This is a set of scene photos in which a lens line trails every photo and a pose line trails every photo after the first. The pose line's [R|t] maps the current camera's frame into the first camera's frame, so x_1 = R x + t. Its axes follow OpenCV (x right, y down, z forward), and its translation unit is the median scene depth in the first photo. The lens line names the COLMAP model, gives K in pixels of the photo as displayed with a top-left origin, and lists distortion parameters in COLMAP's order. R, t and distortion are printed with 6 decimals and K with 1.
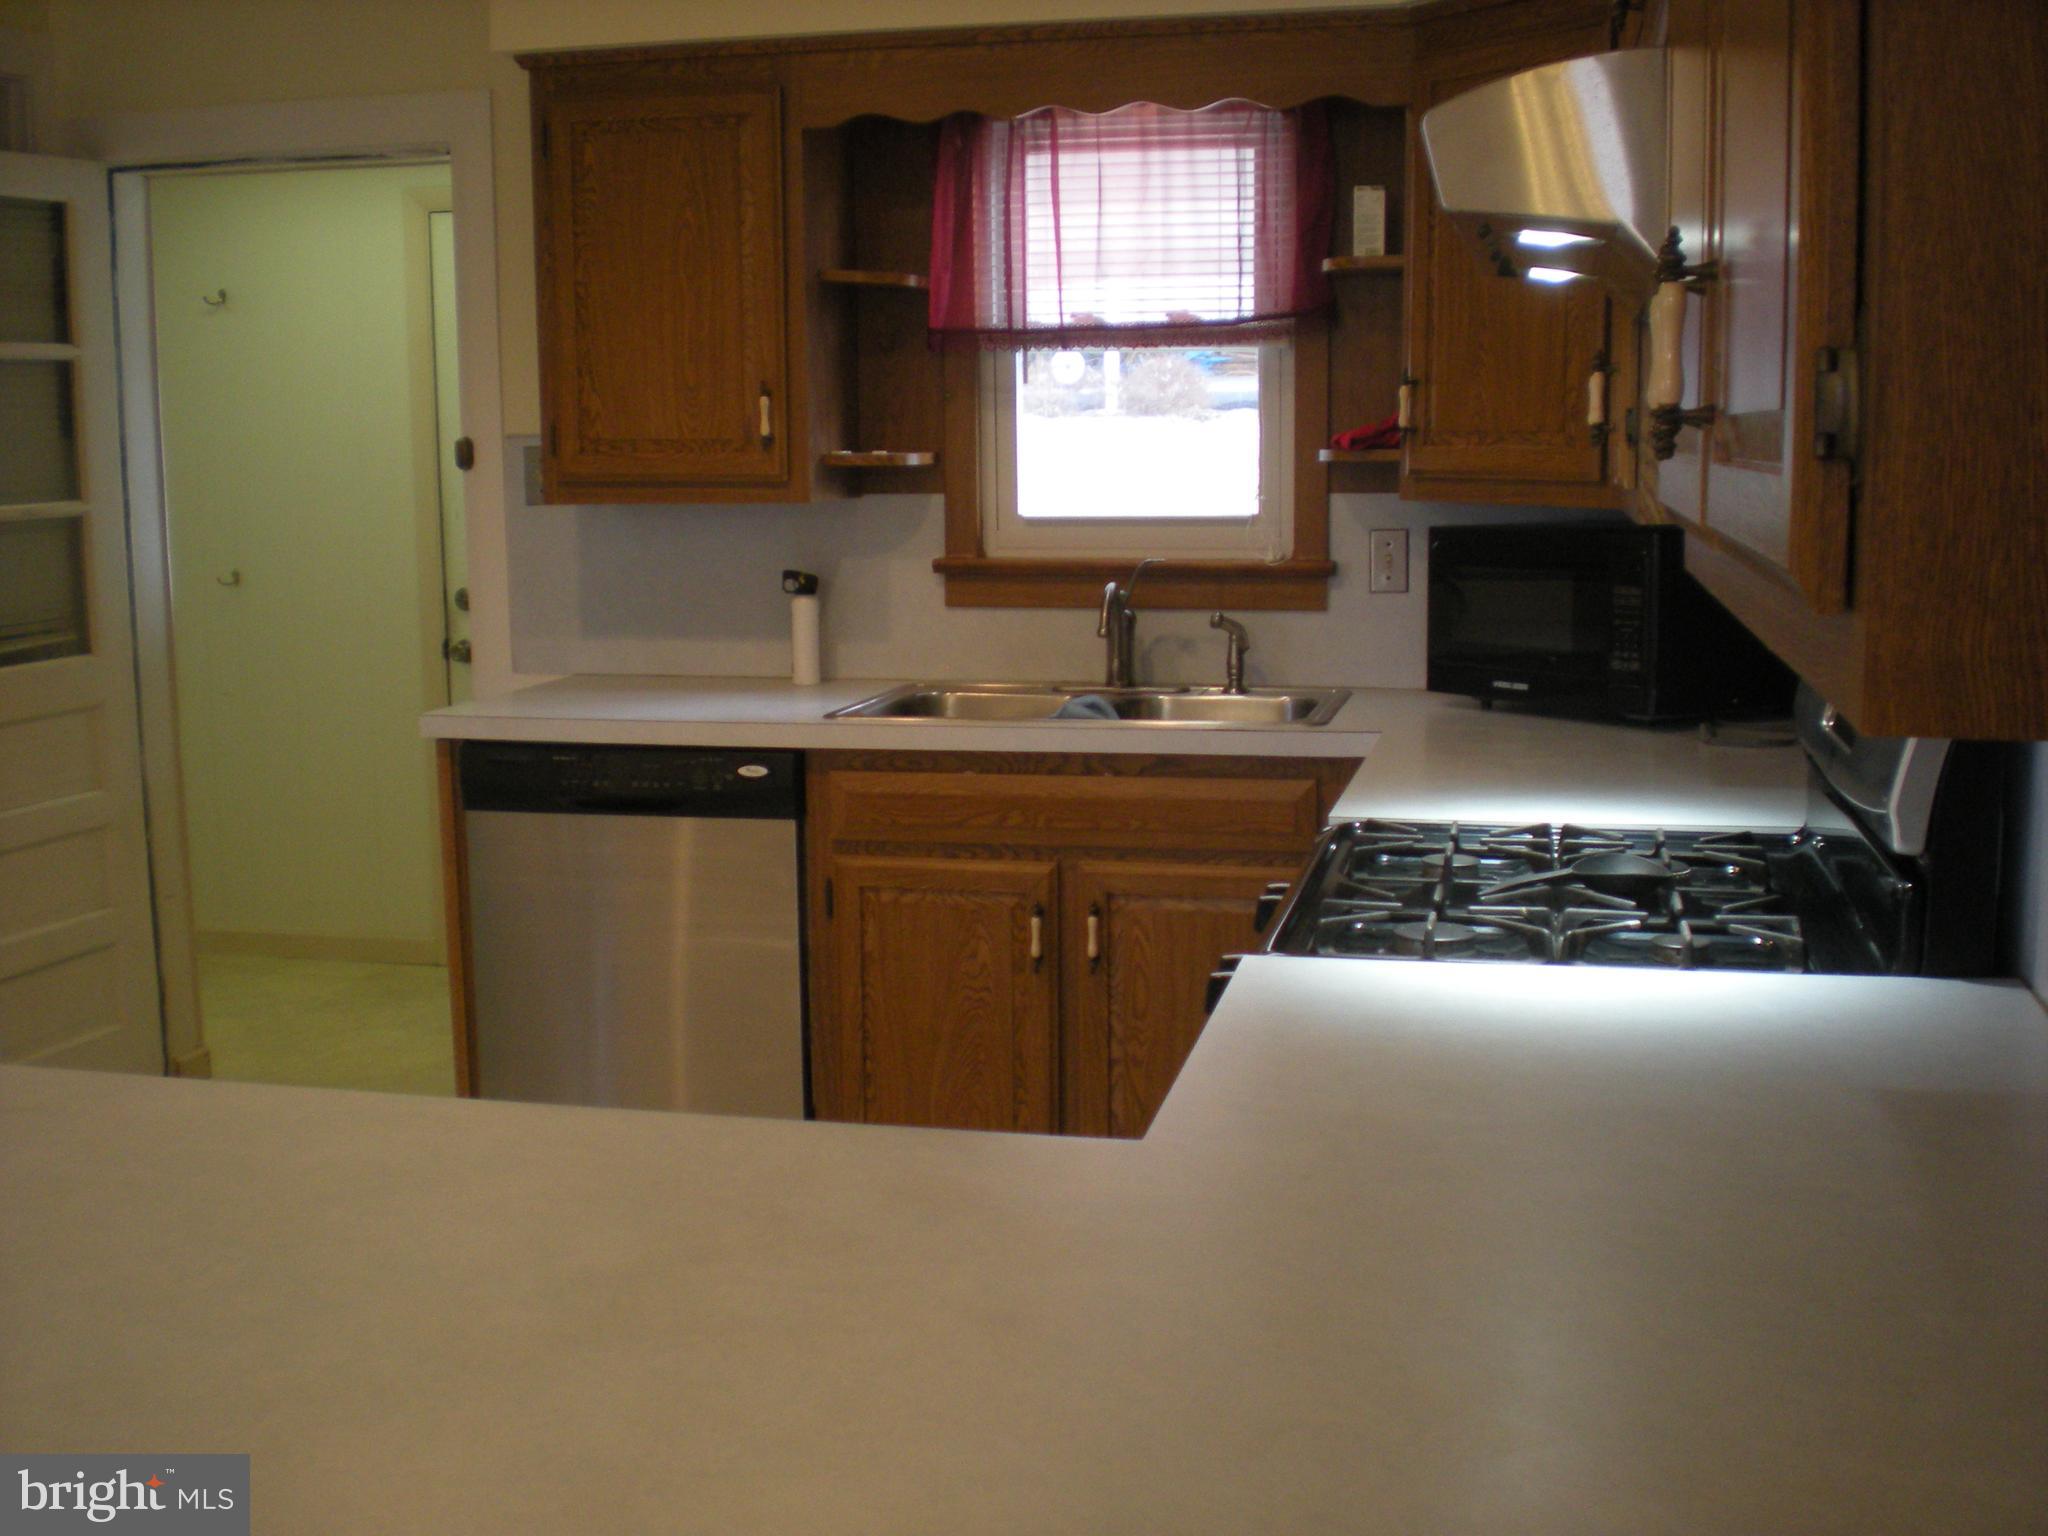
lens RADIAL K [[2338.9, 0, 1016.7], [0, 2338.9, 781.9], [0, 0, 1]] dist [-0.101857, 0.000000]
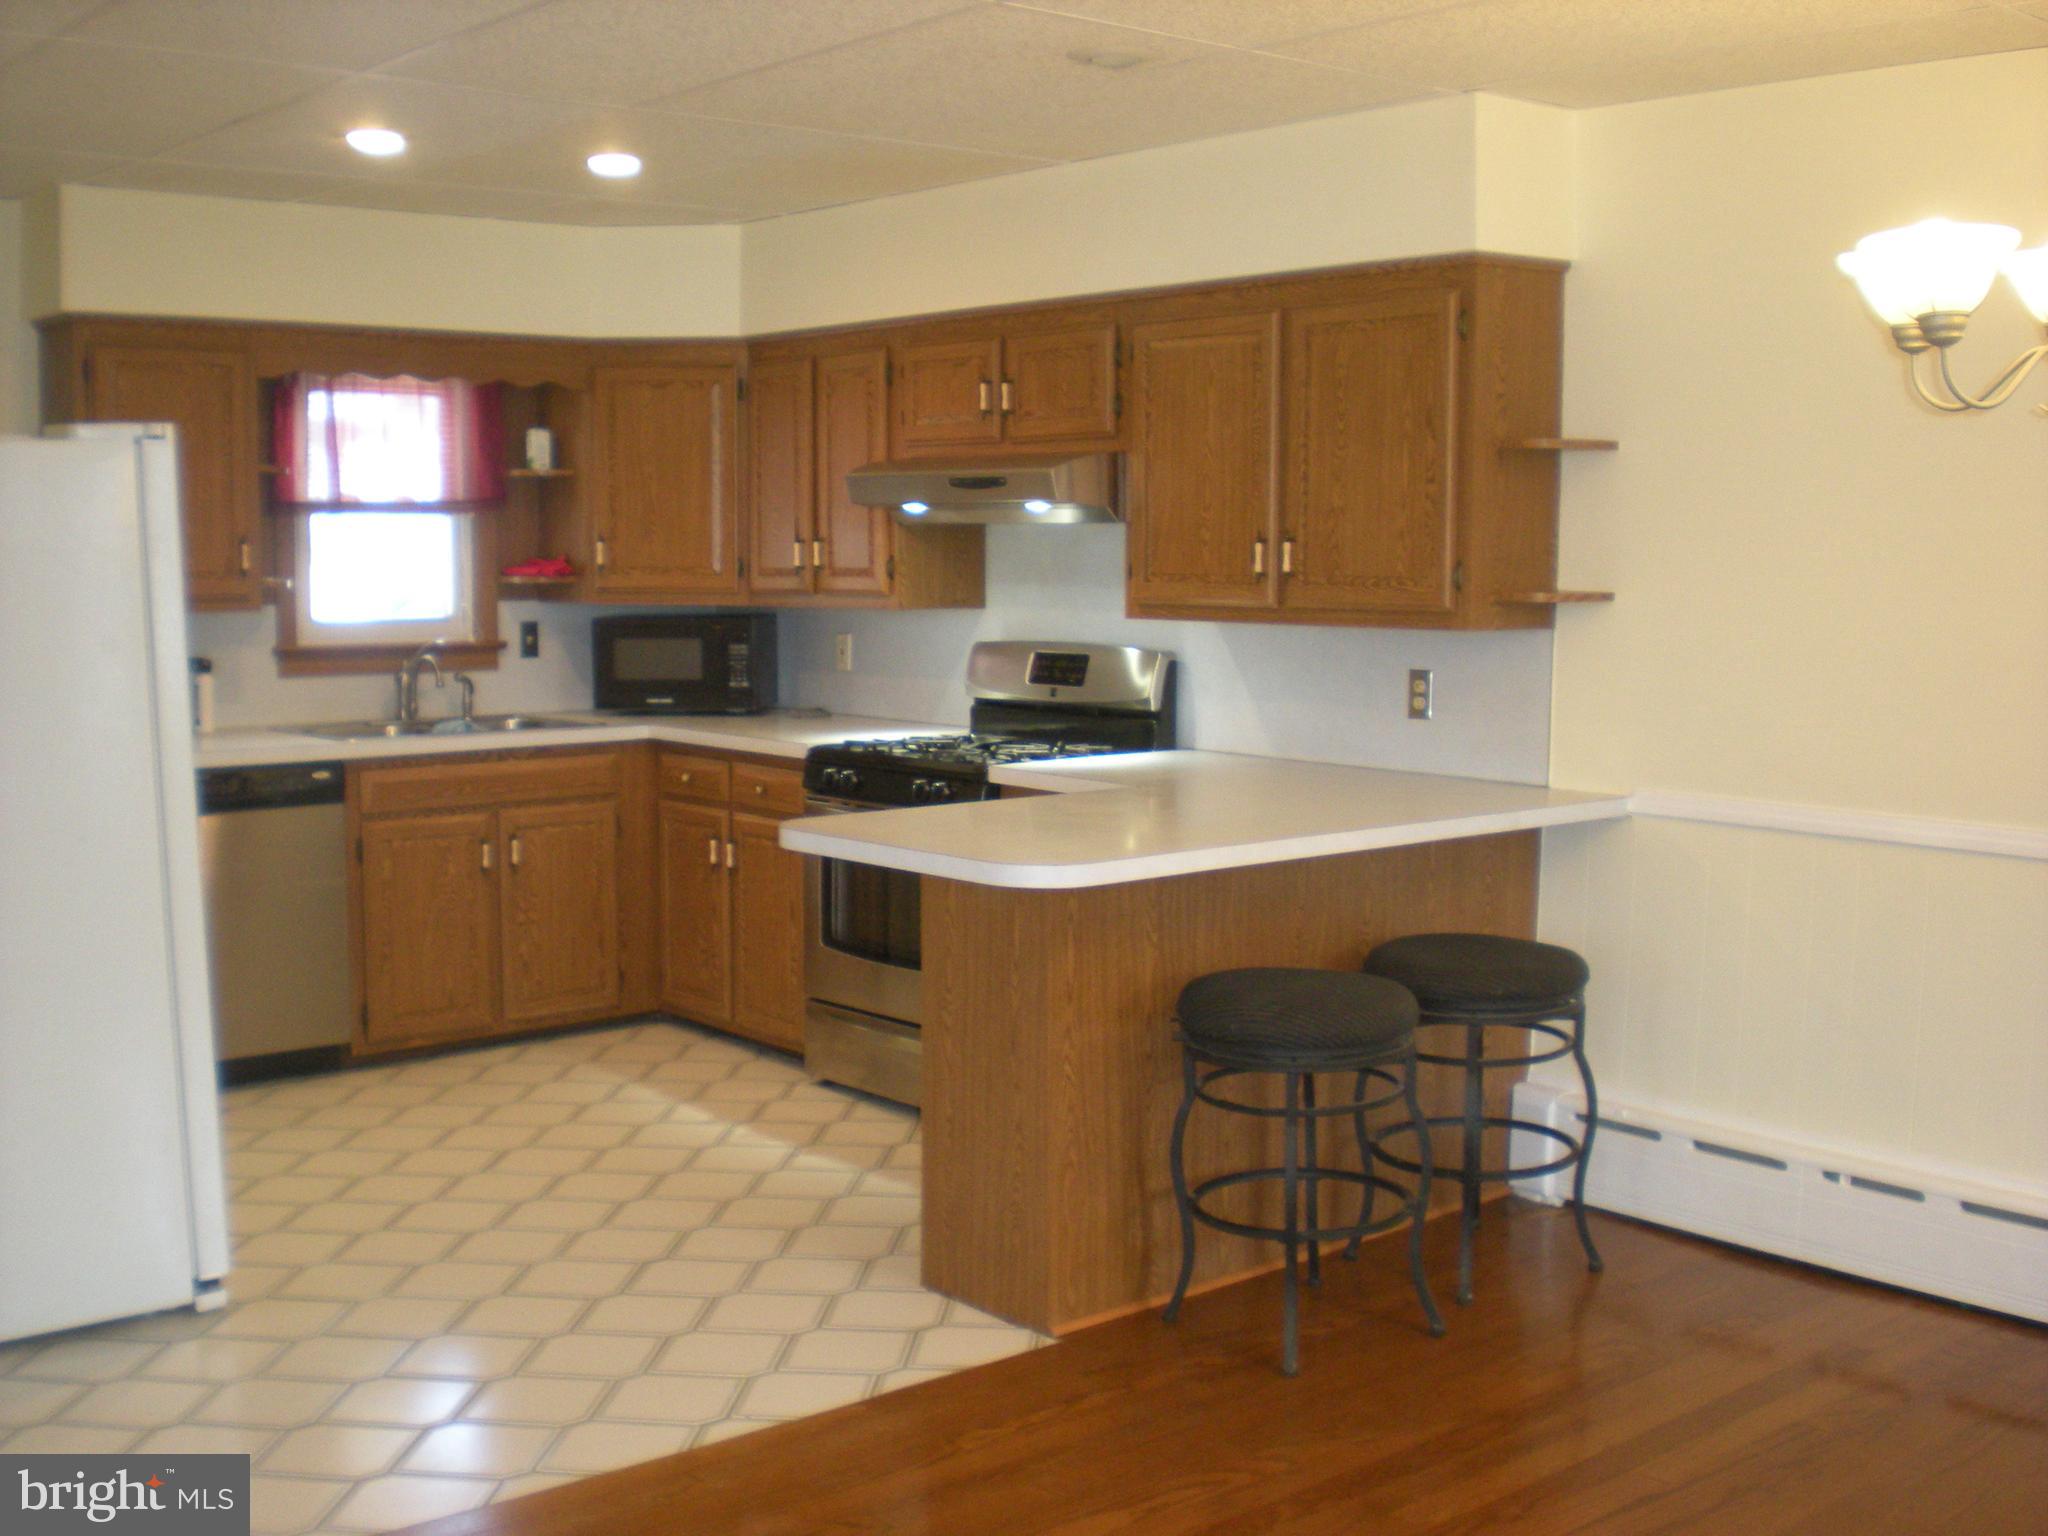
lens RADIAL K [[2338.9, 0, 1026.4], [0, 2338.9, 807.5], [0, 0, 1]] dist [-0.101857, 0.000000]
pose [[0.579953, -0.078871, 0.810823, -1.065996], [0.108602, 0.993904, 0.019000, 0.037878], [-0.807378, 0.077038, 0.584983, -0.314121]]
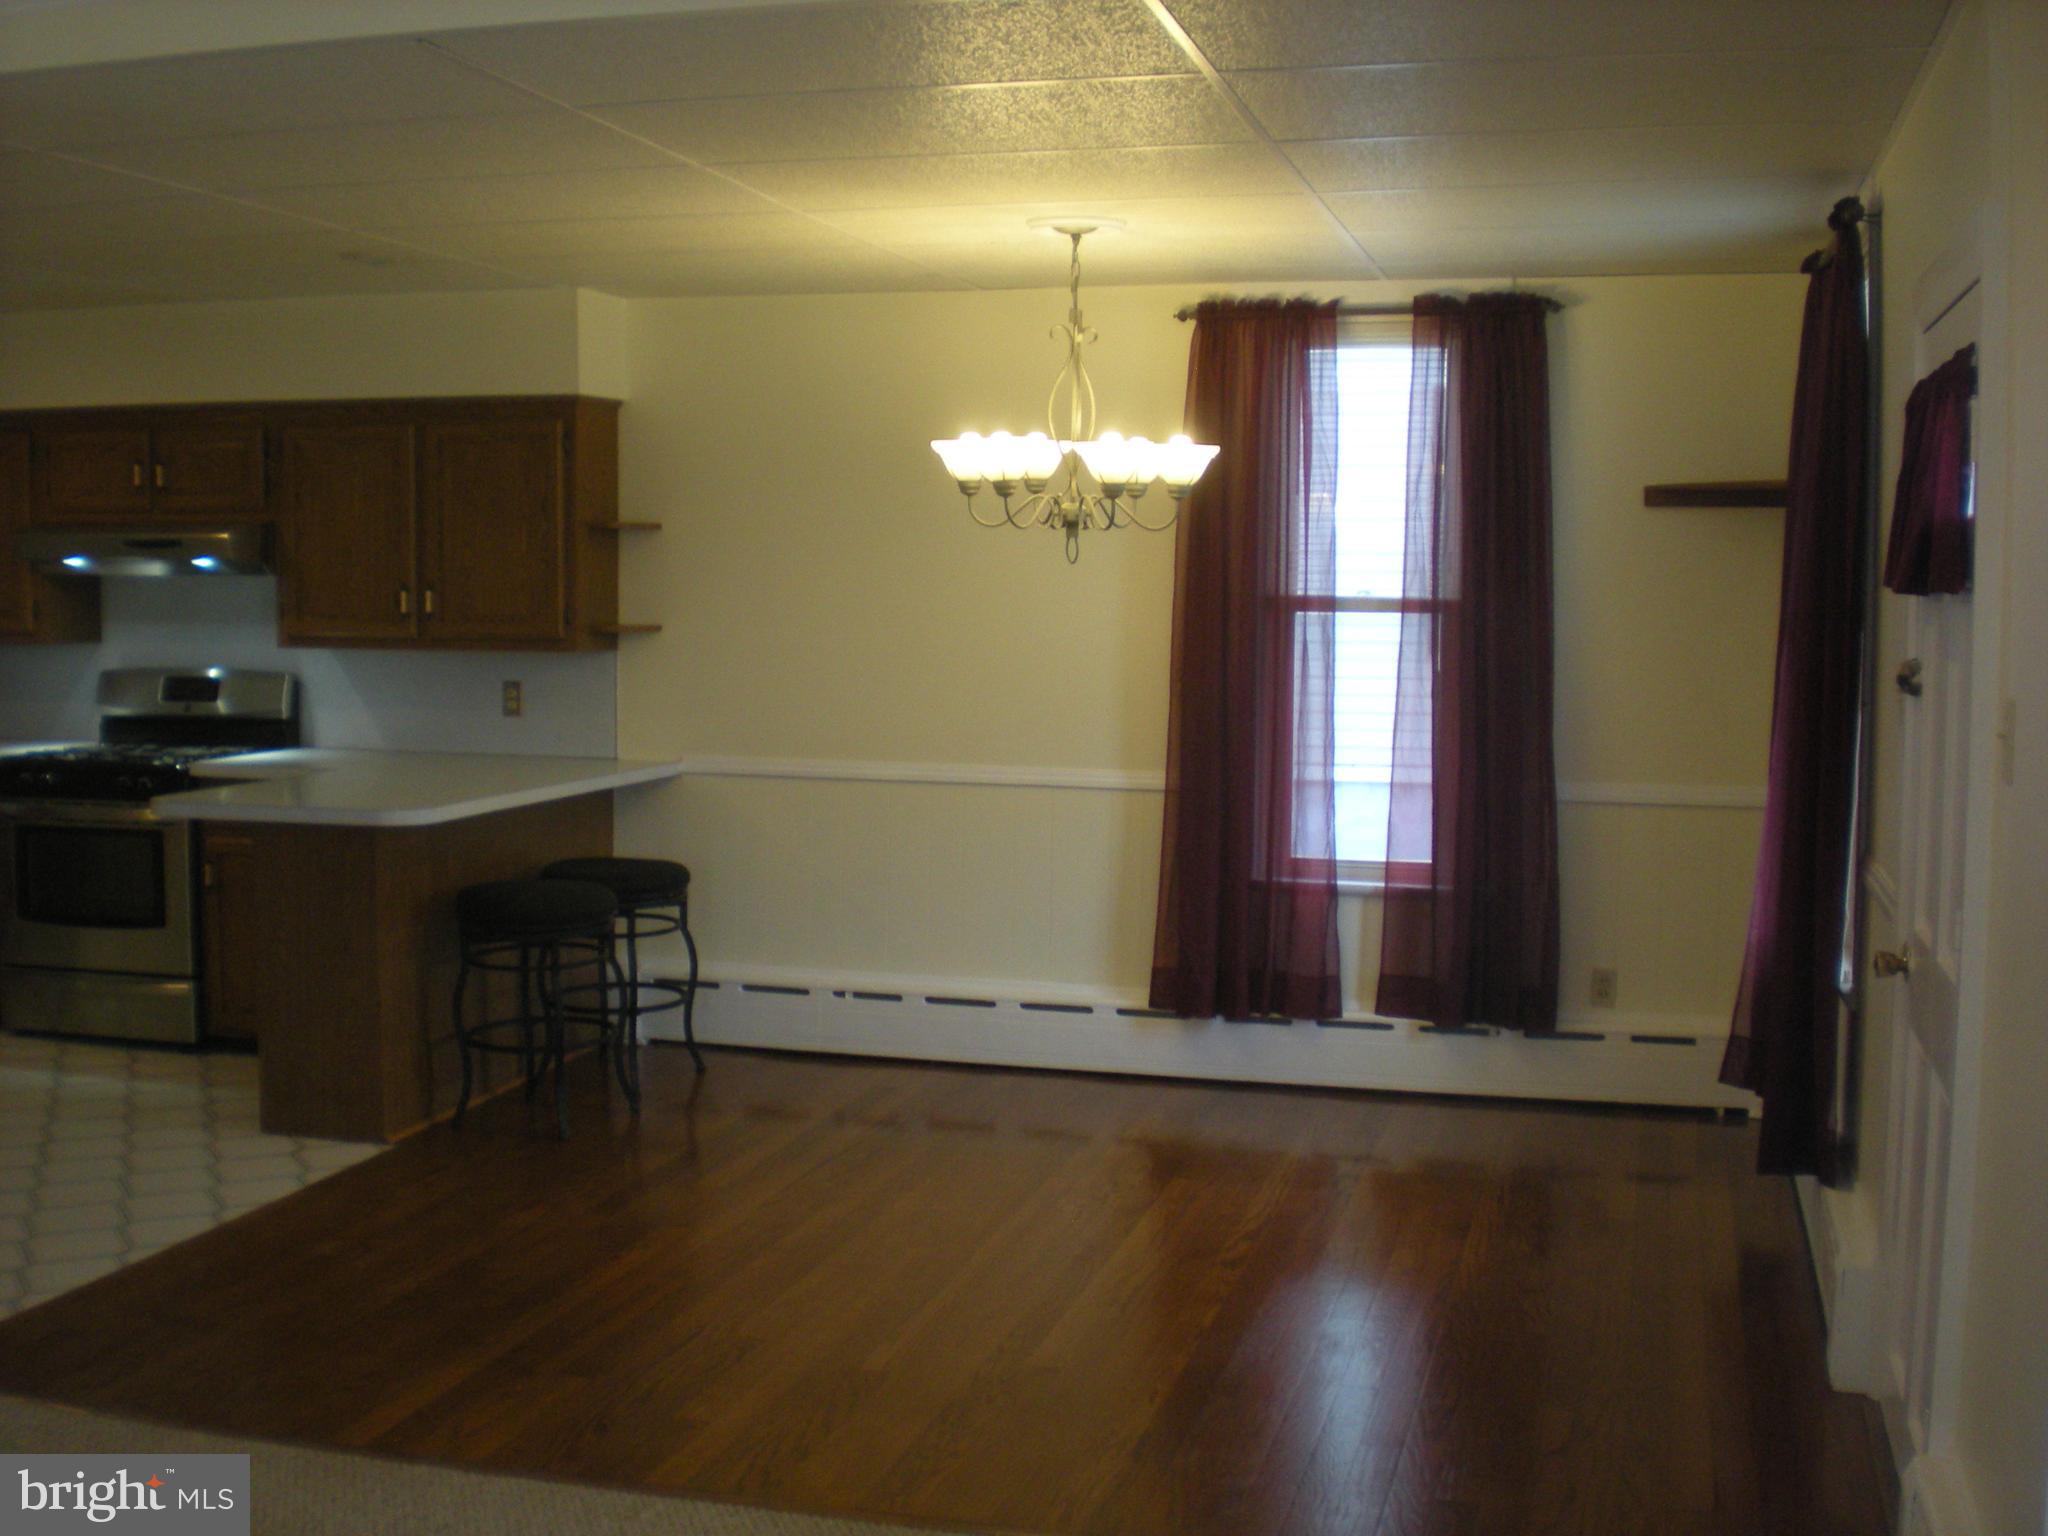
lens RADIAL K [[2338.9, 0, 1009.2], [0, 2338.9, 770.0], [0, 0, 1]] dist [-0.101857, 0.000000]
pose [[0.008474, -0.062032, 0.998038, -1.714647], [0.133304, 0.989236, 0.060353, 0.020235], [-0.991039, 0.132531, 0.016652, -0.140250]]
